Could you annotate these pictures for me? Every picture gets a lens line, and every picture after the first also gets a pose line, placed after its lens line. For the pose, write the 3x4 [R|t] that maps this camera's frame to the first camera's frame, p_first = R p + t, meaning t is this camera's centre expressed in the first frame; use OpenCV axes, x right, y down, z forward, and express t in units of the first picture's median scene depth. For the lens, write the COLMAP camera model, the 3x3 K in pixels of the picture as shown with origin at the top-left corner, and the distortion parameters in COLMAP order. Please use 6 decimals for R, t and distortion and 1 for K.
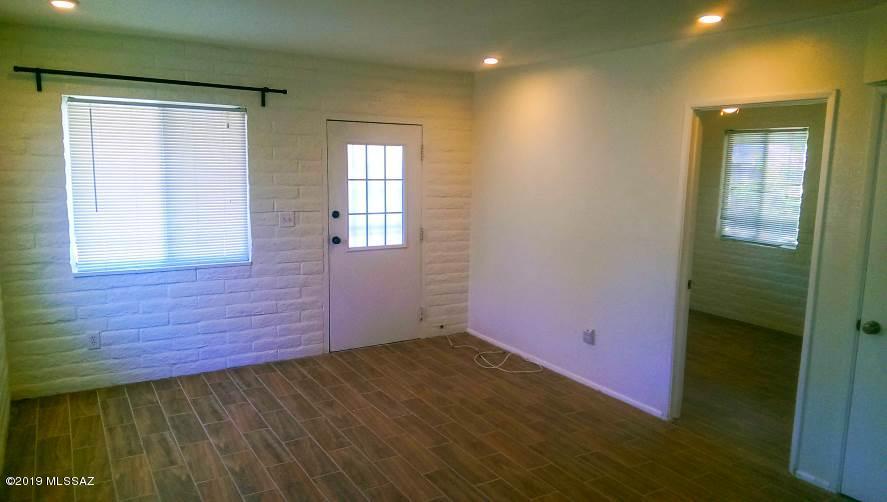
lens RADIAL K [[617.6, 0, 447.8], [0, 617.6, 251.3], [0, 0, 1]] dist [-0.002488, -0.027578]
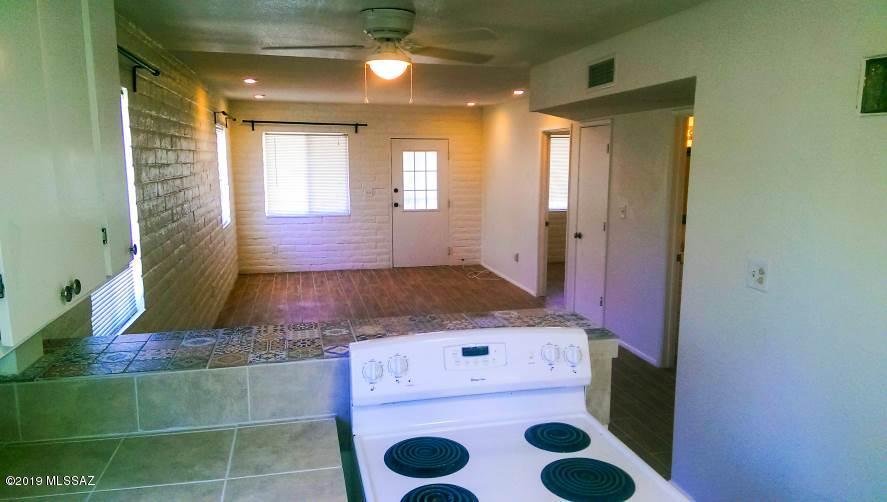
lens RADIAL K [[617.6, 0, 445.7], [0, 617.6, 260.8], [0, 0, 1]] dist [-0.002488, -0.027578]
pose [[0.952315, 0.034522, -0.303159, 0.520239], [-0.028934, 0.999319, 0.022906, 0.102111], [0.303743, -0.013042, 0.952665, -0.694141]]
